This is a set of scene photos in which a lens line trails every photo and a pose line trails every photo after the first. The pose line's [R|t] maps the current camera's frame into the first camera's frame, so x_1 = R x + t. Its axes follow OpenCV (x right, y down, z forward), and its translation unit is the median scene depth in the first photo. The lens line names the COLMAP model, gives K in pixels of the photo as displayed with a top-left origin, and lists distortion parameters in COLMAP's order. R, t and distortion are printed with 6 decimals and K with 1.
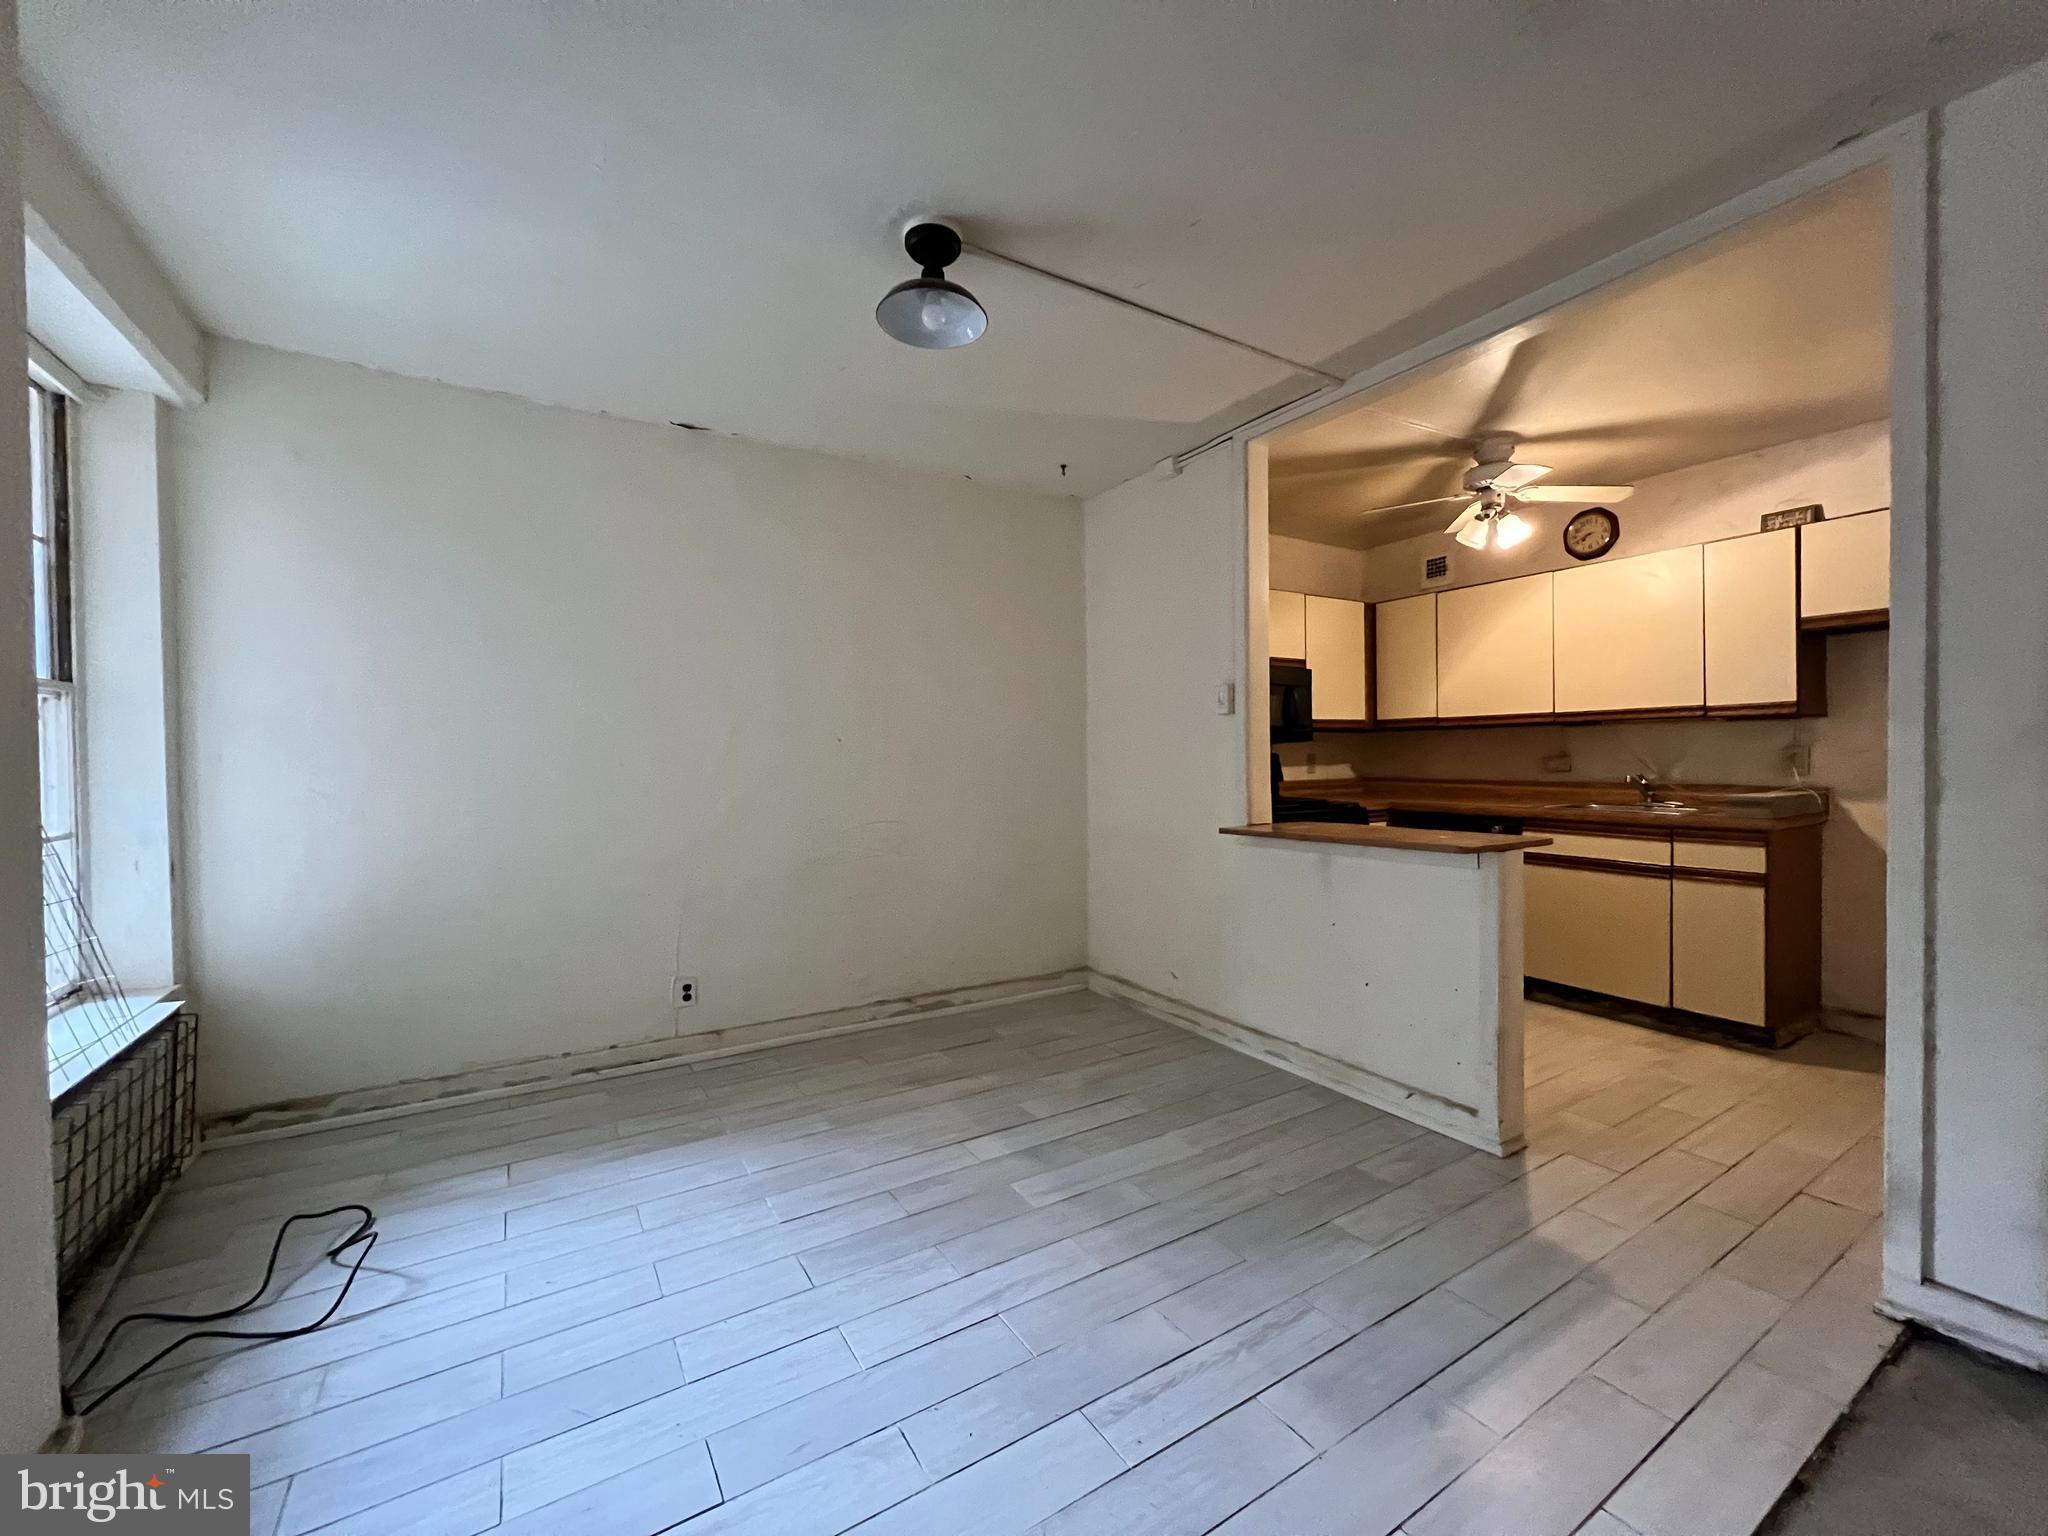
lens RADIAL K [[815.7, 0, 1018.2], [0, 815.7, 768.4], [0, 0, 1]] dist [-0.001635, -0.000352]
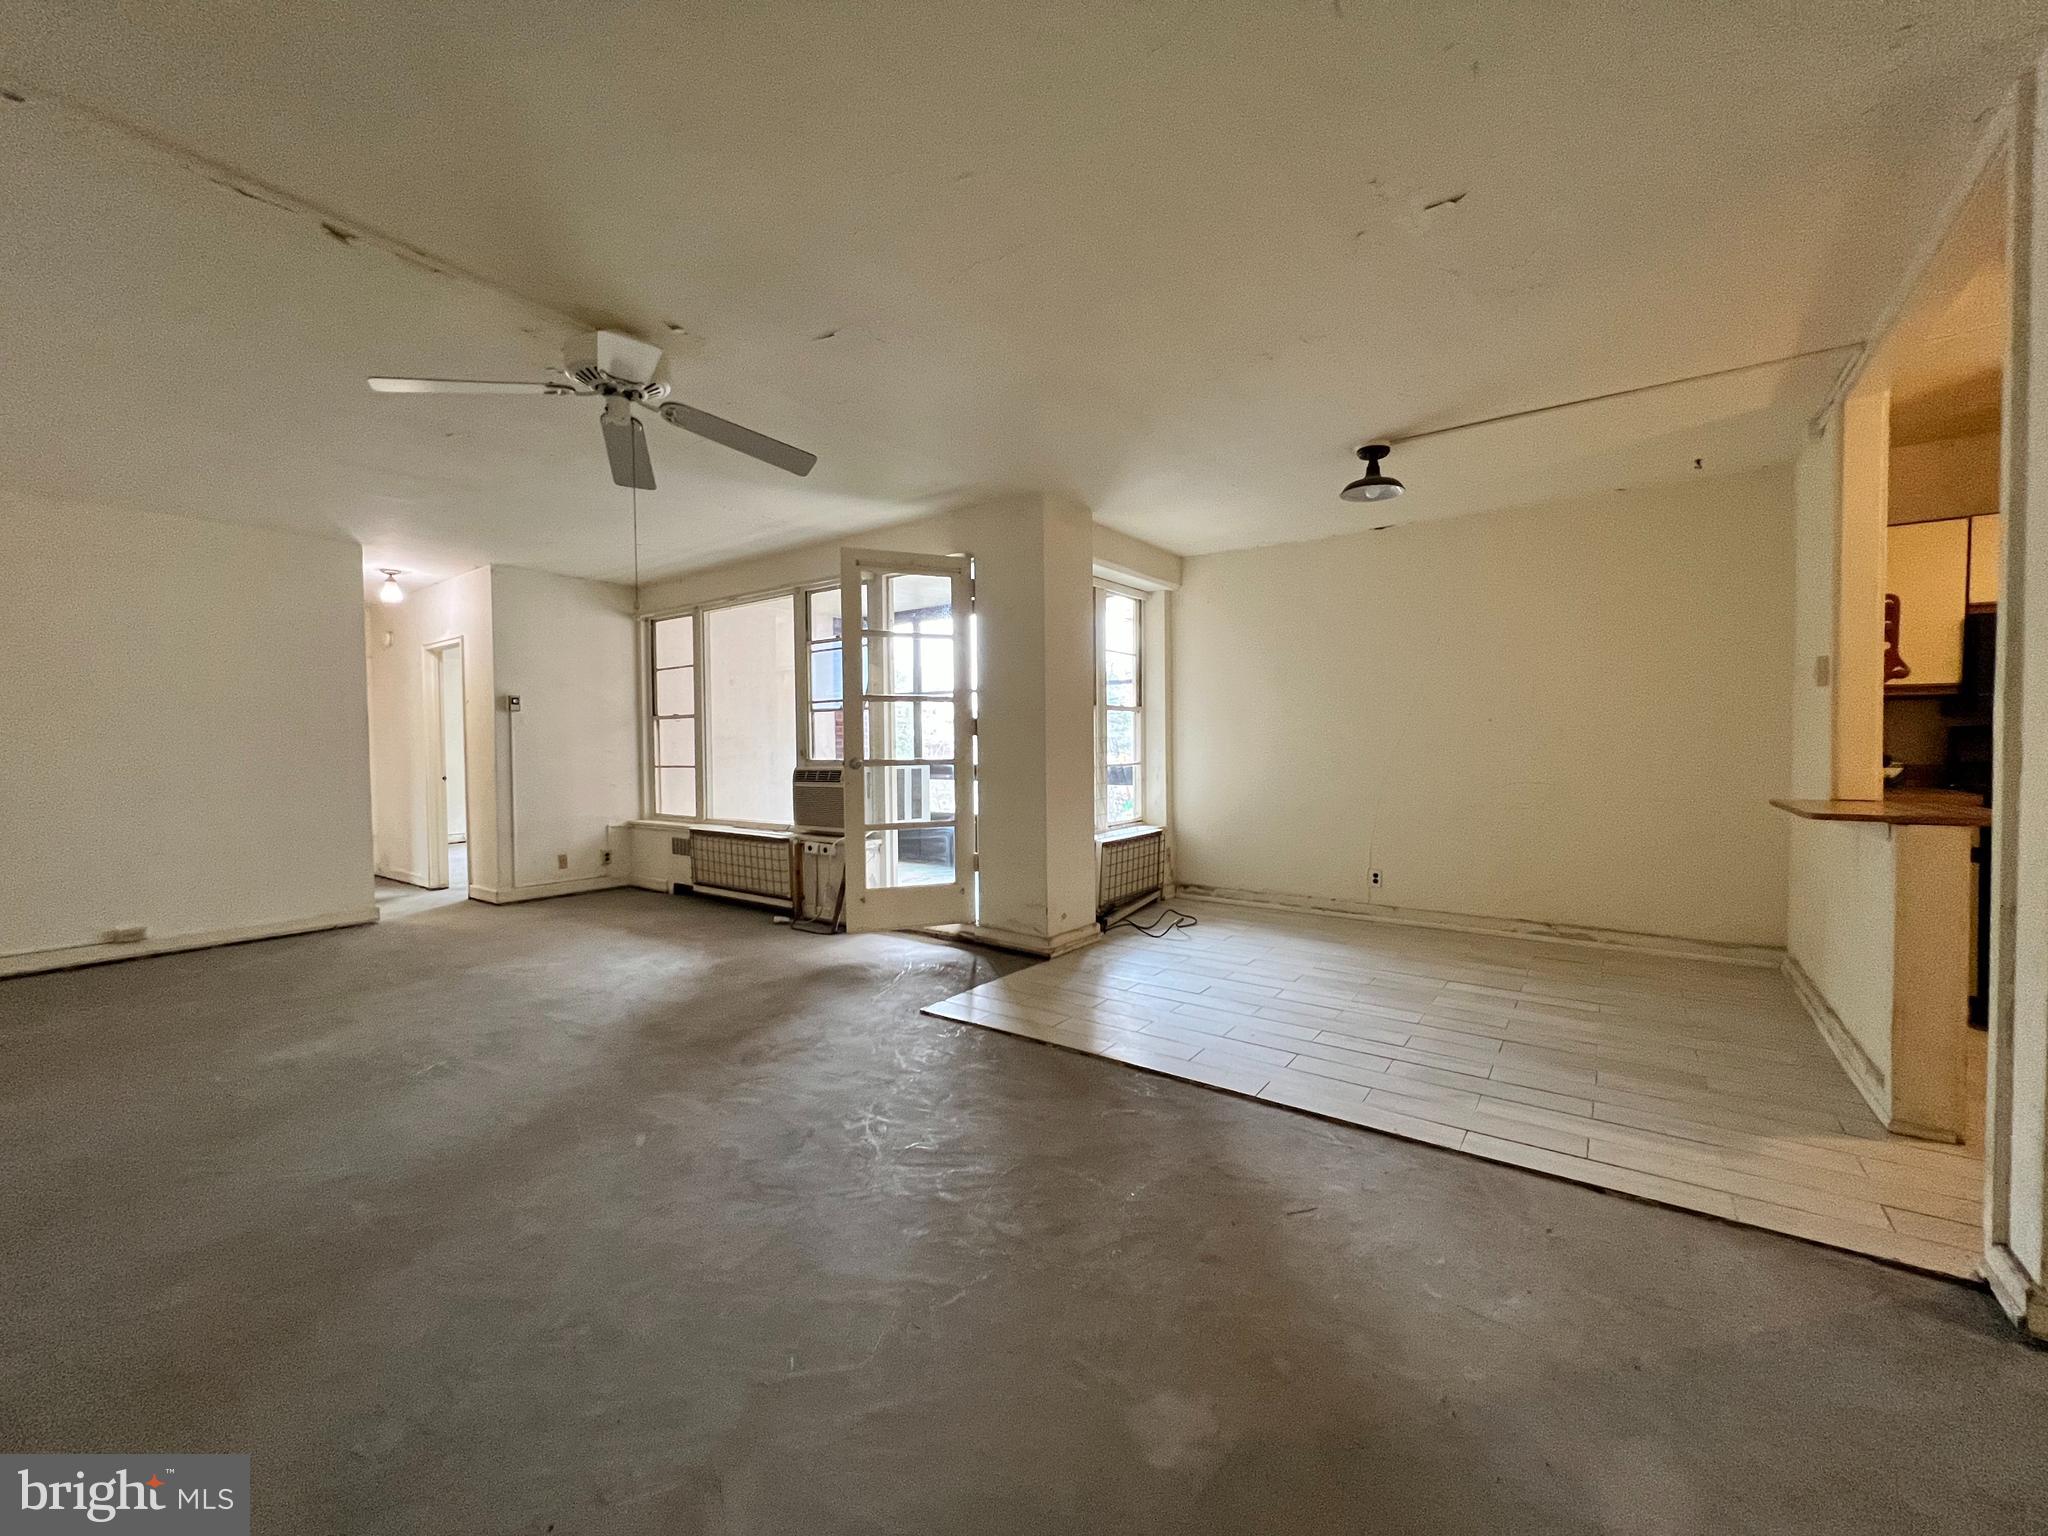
lens RADIAL K [[815.7, 0, 1018.2], [0, 815.7, 768.4], [0, 0, 1]] dist [-0.001635, -0.000352]
pose [[0.371823, 0.033124, -0.927712, 0.787834], [-0.008606, 0.999443, 0.032236, 0.009375], [0.928264, -0.004002, 0.371901, -0.251044]]
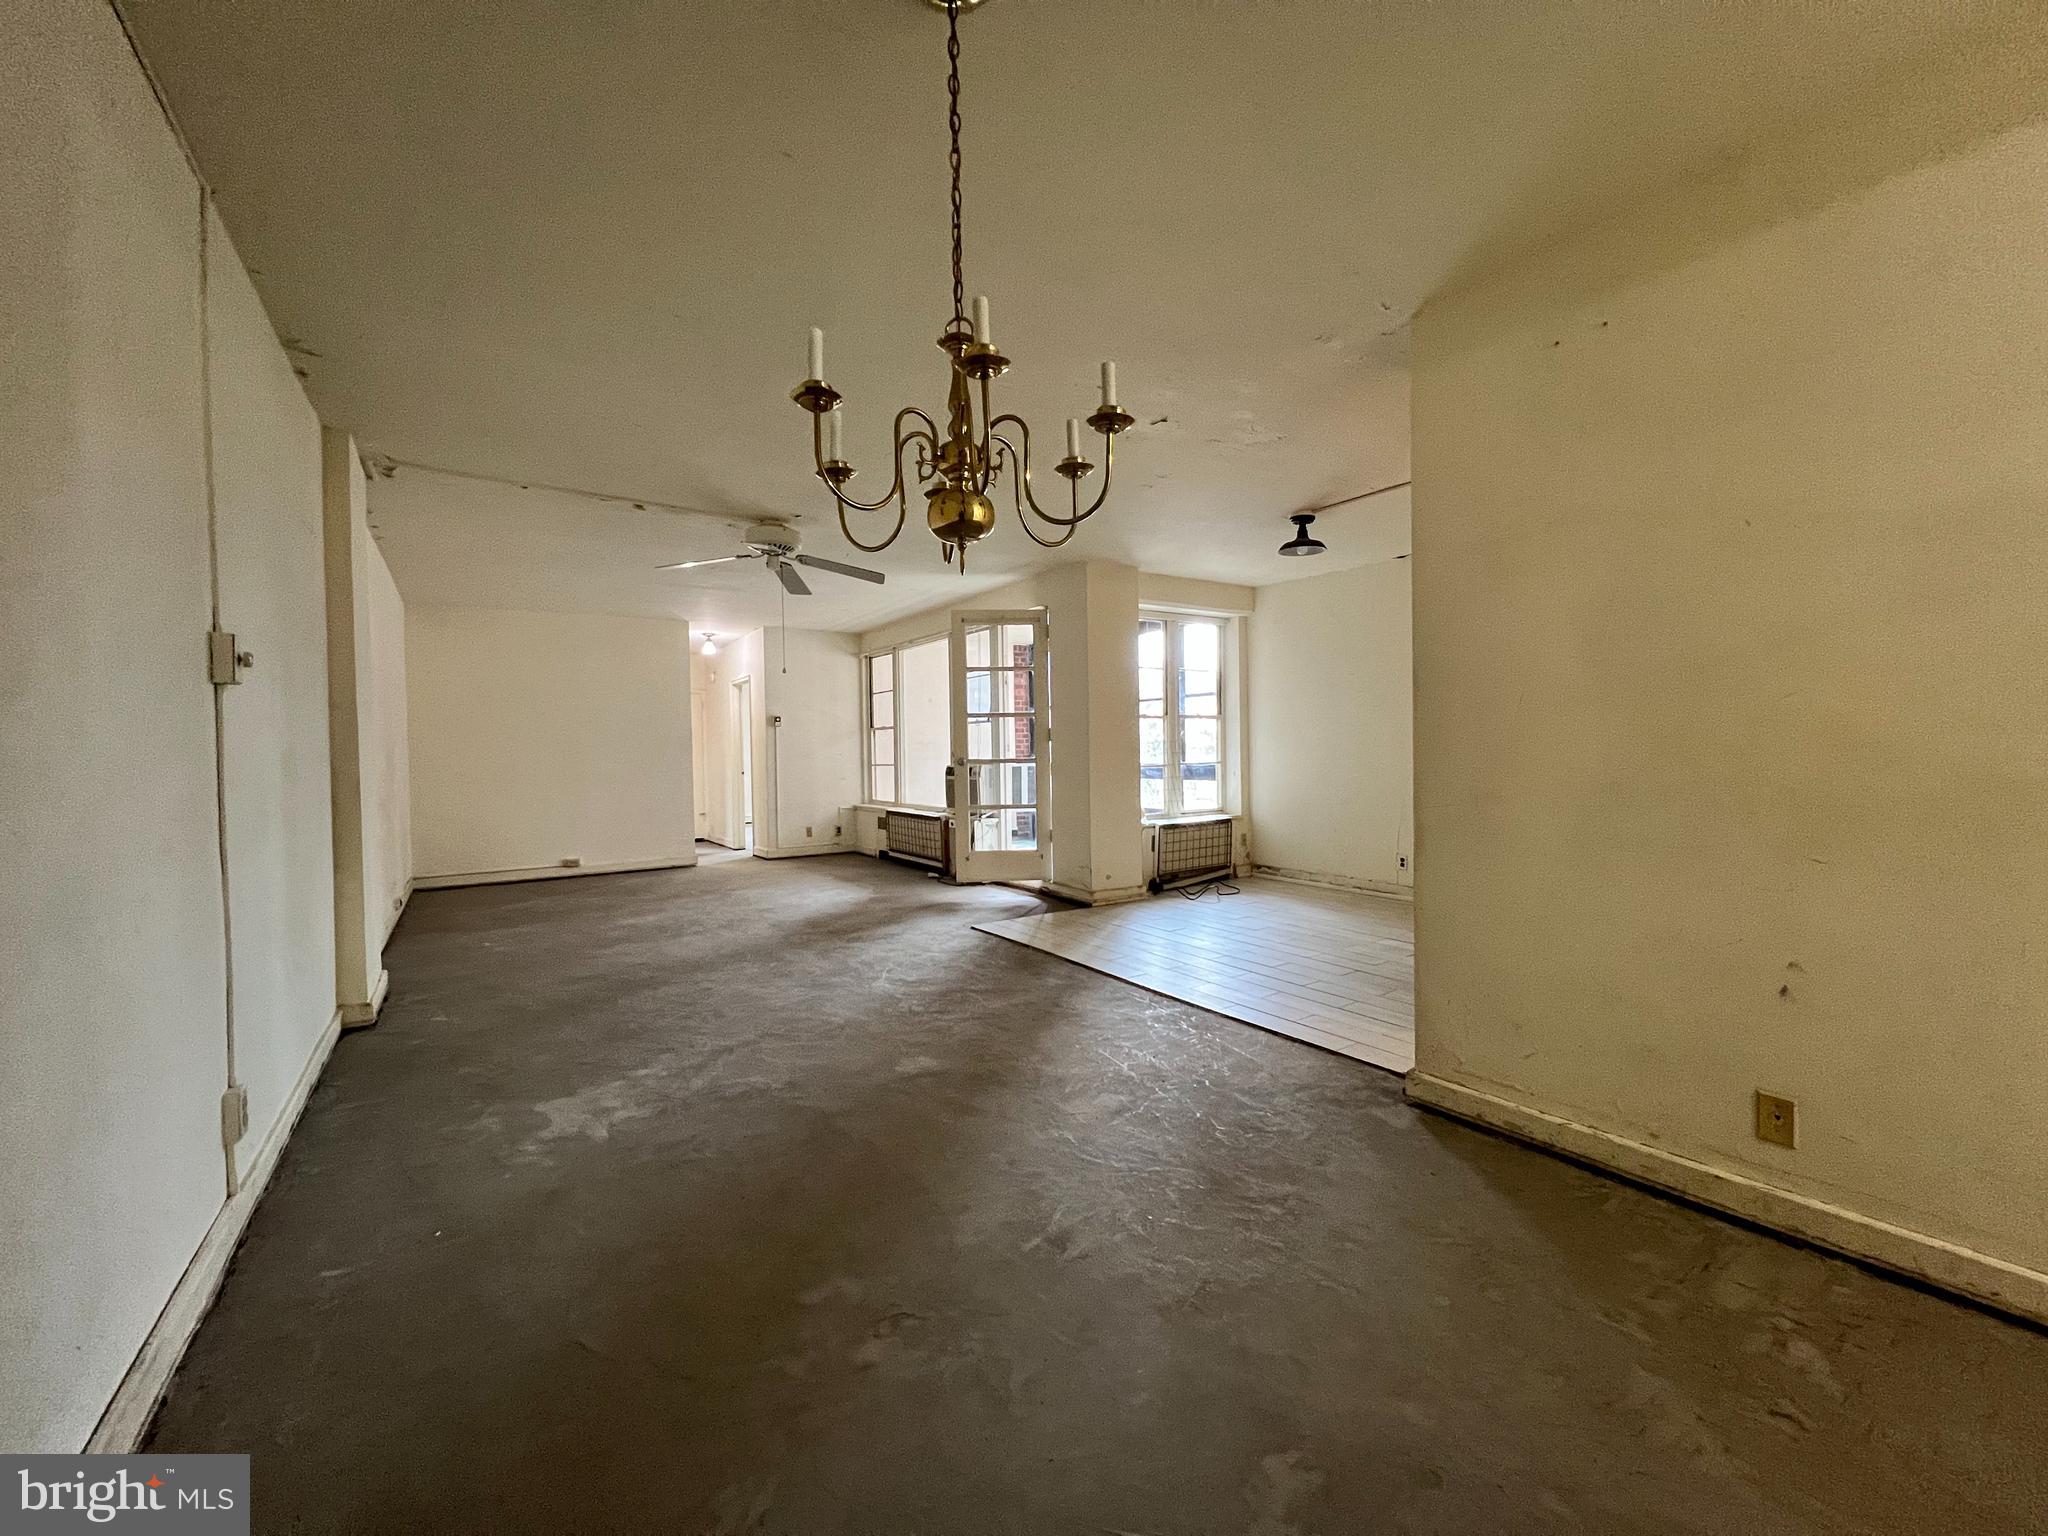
lens RADIAL K [[815.9, 0, 1015.6], [0, 815.9, 769.8], [0, 0, 1]] dist [-0.000756, -0.000196]
pose [[0.036118, 0.033800, -0.998776, 1.339864], [0.000720, 0.999427, 0.033848, 0.001277], [0.999347, -0.001941, 0.036073, 0.052306]]
